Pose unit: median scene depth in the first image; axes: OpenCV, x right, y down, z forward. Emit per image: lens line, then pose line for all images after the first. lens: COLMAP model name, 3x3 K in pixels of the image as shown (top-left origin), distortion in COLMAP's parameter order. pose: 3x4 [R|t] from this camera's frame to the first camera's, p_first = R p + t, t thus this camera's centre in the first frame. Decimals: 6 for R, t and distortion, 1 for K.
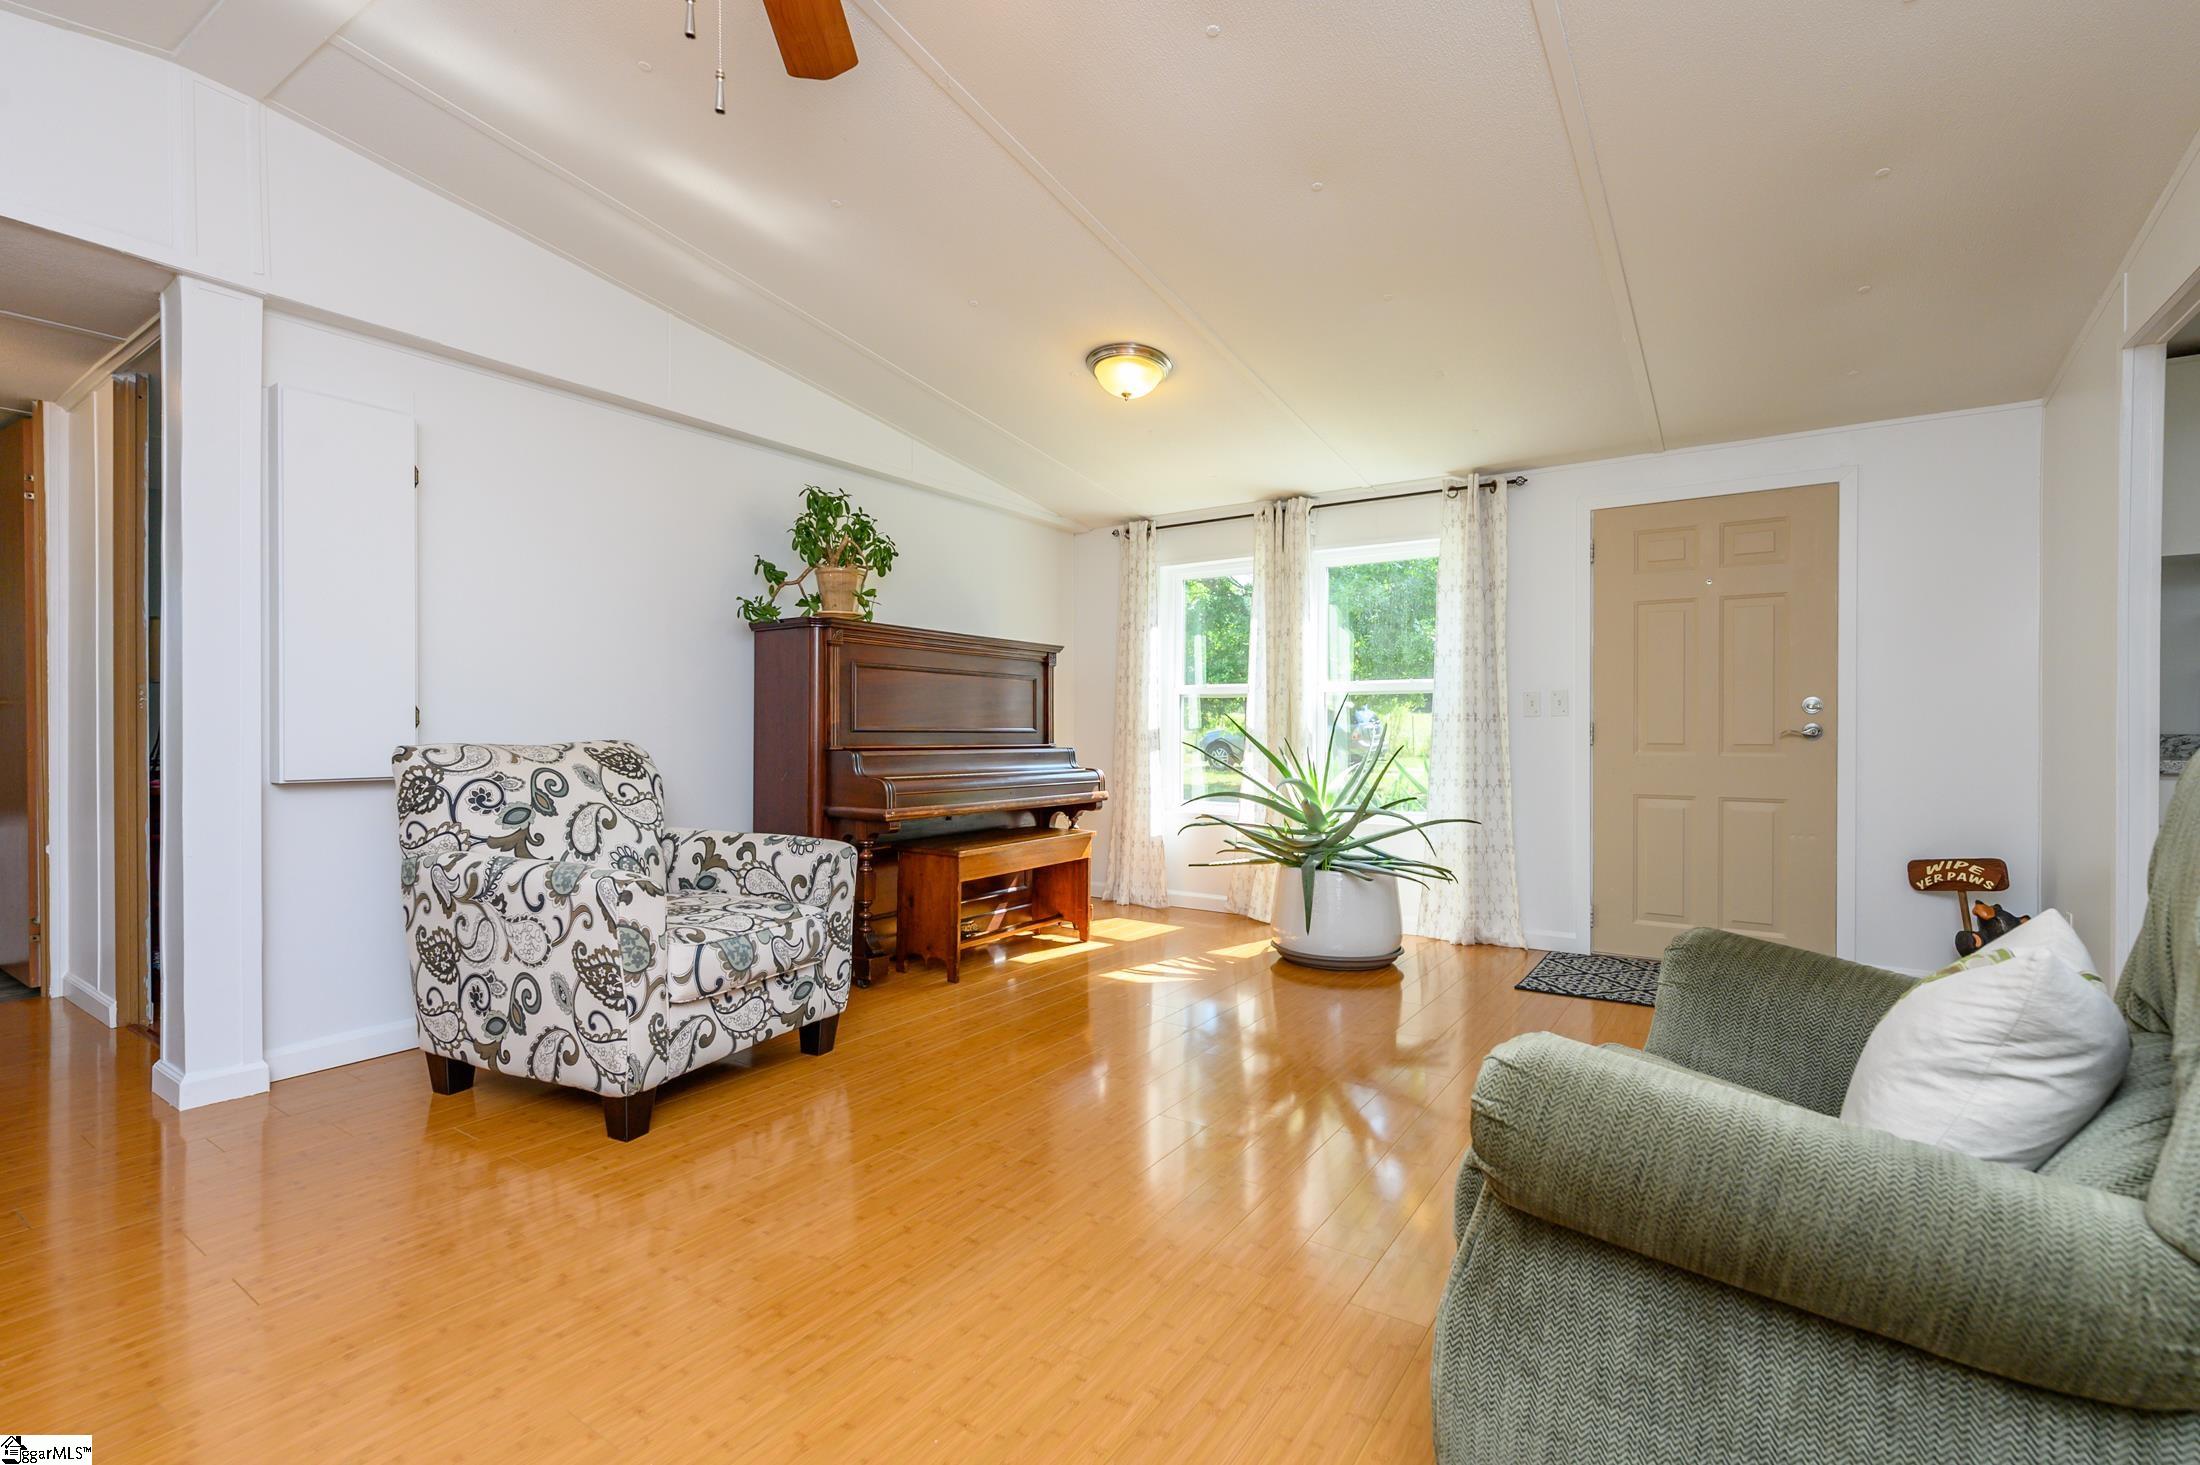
lens RADIAL K [[1027.9, 0, 1100.0], [0, 1027.9, 732.5], [0, 0, 1]] dist [0.000140, -0.000078]
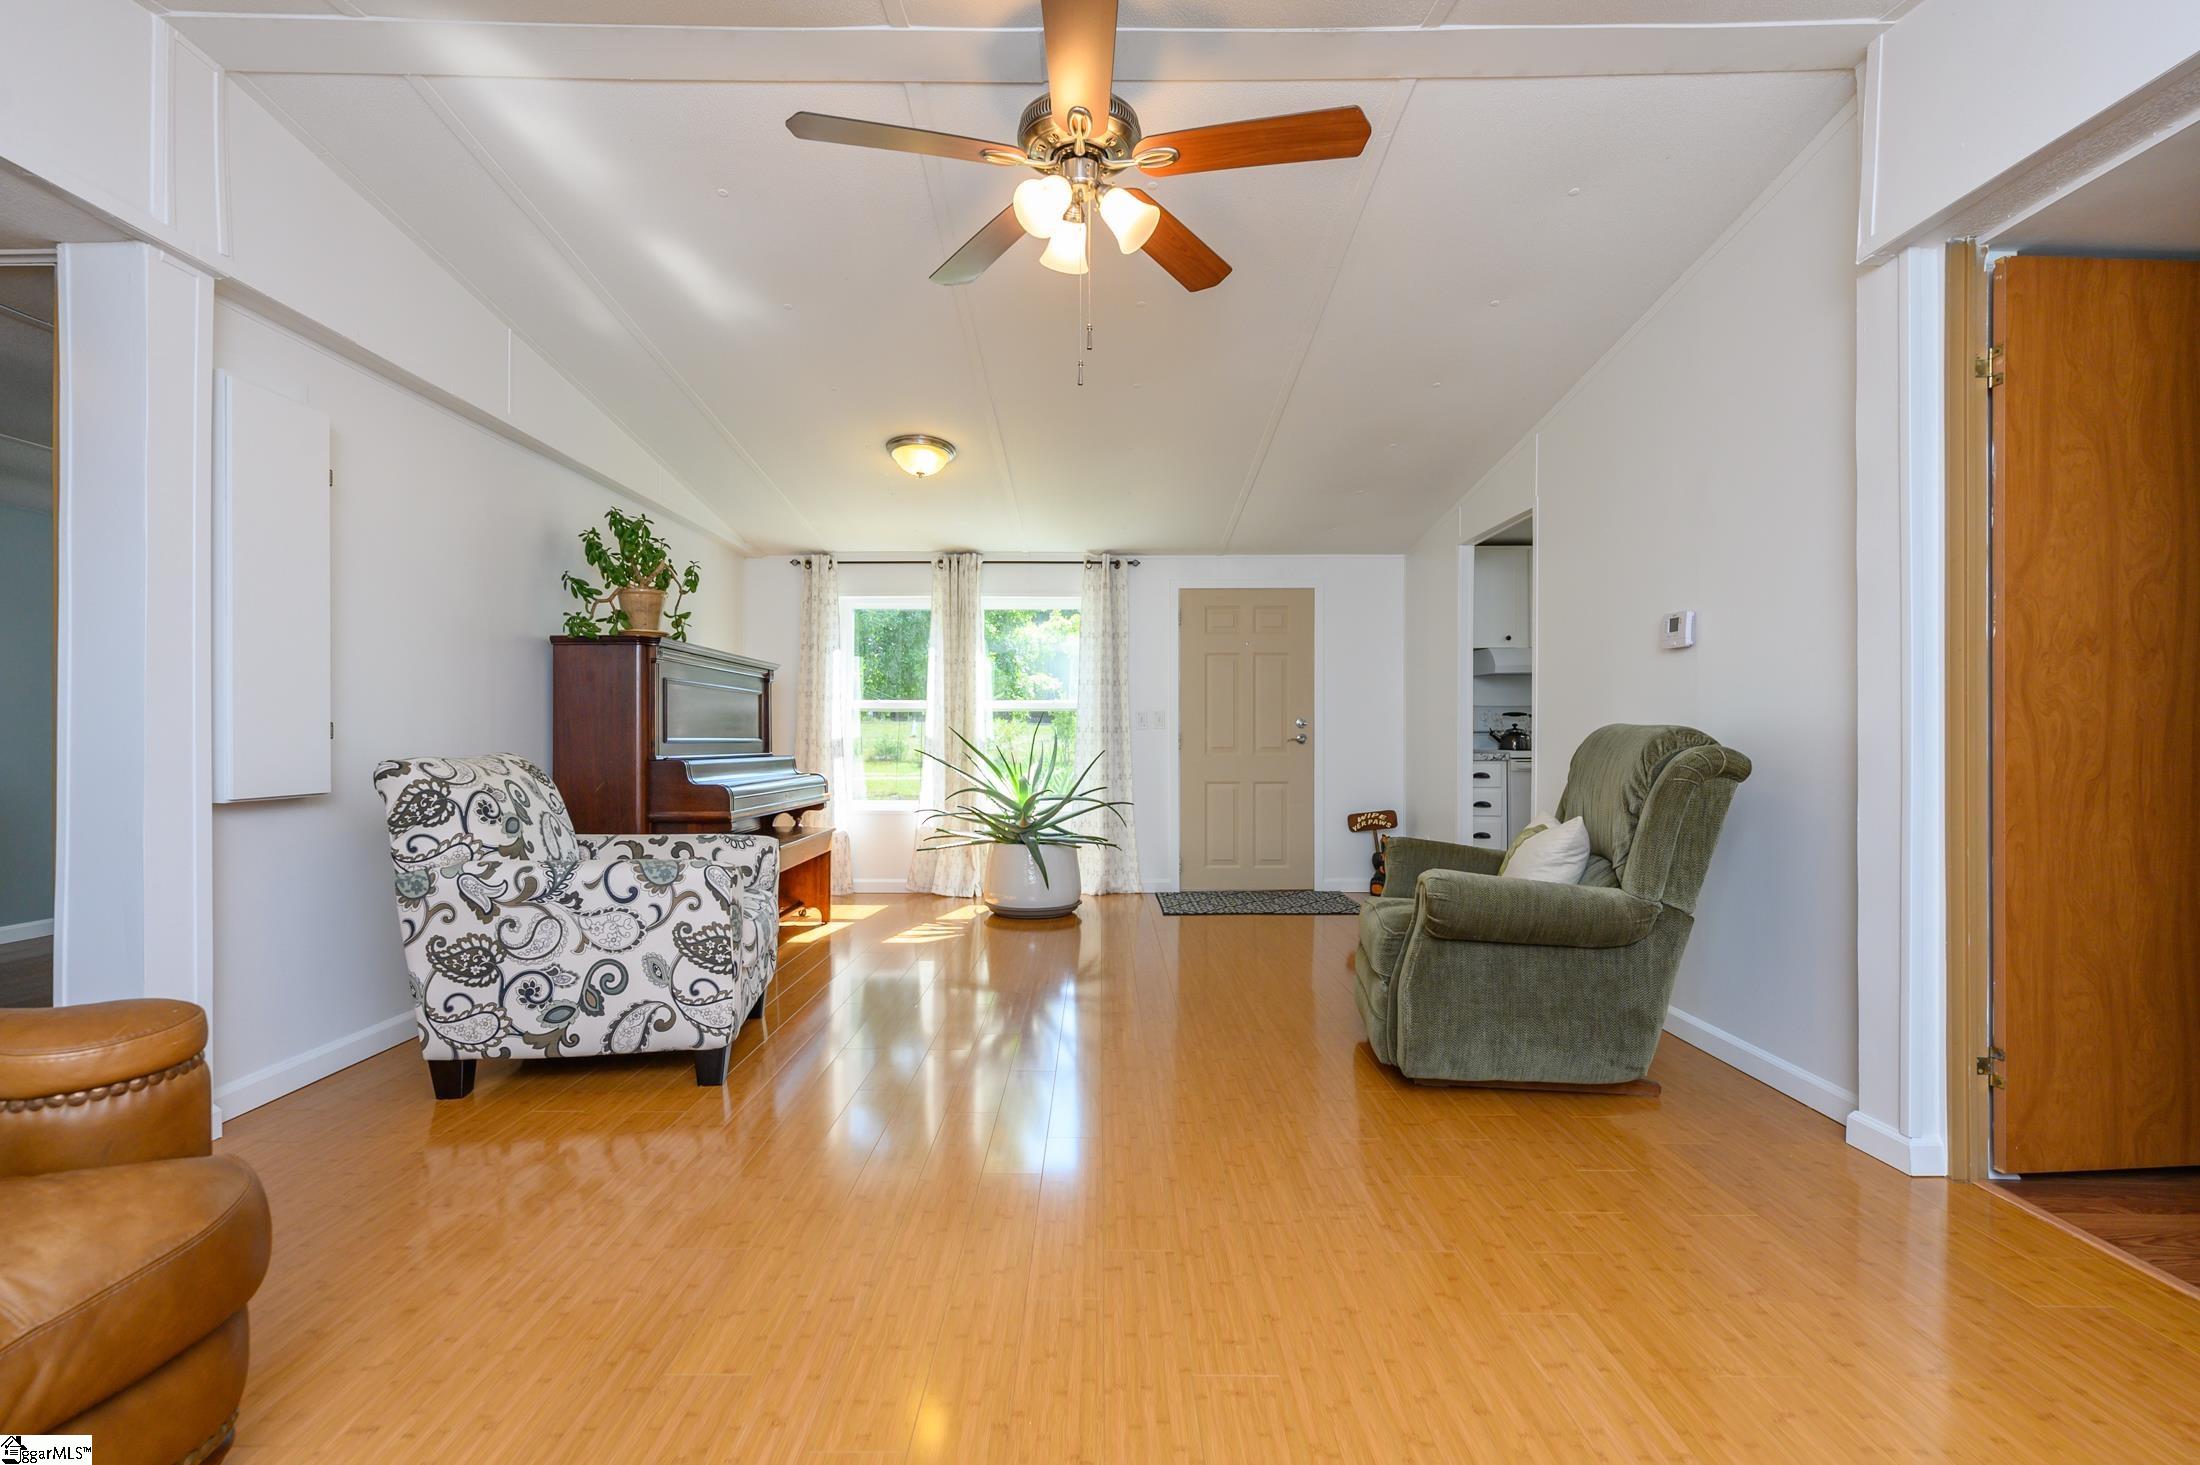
lens RADIAL K [[1017.5, 0, 1146.3], [0, 1017.5, 735.4], [0, 0, 1]] dist [0.001039, 0.000101]
pose [[0.806429, -0.001619, 0.591328, -0.678591], [0.003652, 0.999991, -0.002243, -0.006193], [-0.591319, 0.003968, 0.806428, -0.228669]]
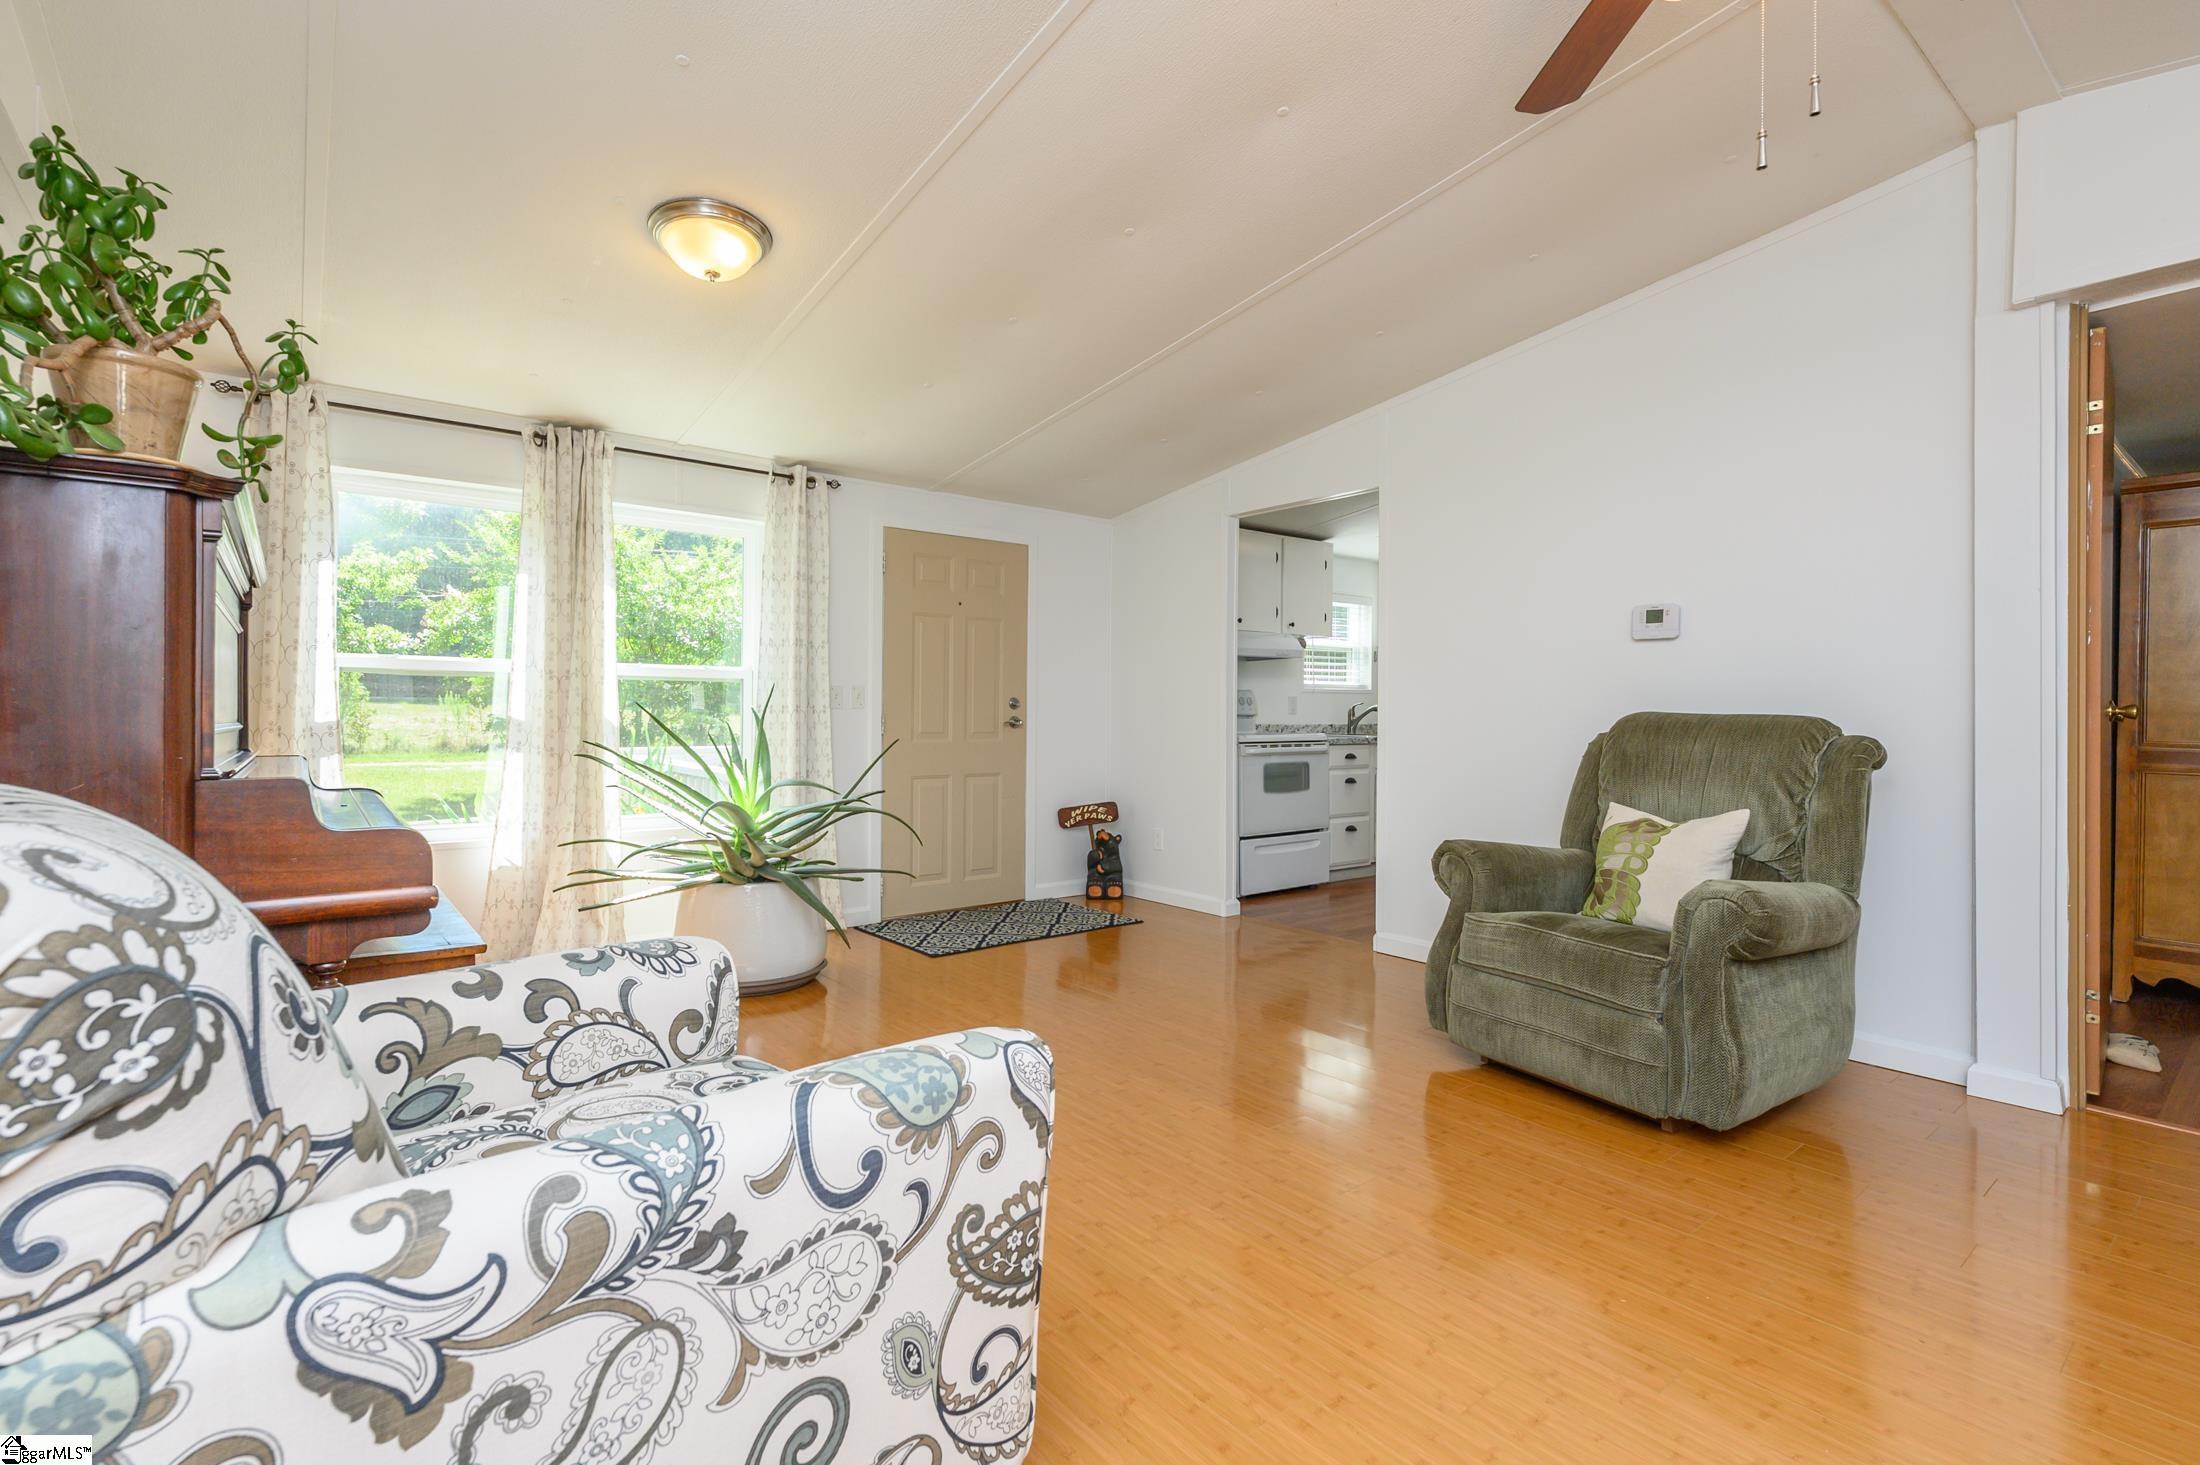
lens RADIAL K [[996.9, 0, 1144.3], [0, 996.9, 709.4], [0, 0, 1]] dist [-0.003128, -0.000121]
pose [[0.262479, 0.006373, 0.964917, -0.810359], [-0.001025, 0.999979, -0.006326, -0.014655], [-0.964937, 0.000671, 0.262480, 0.712784]]
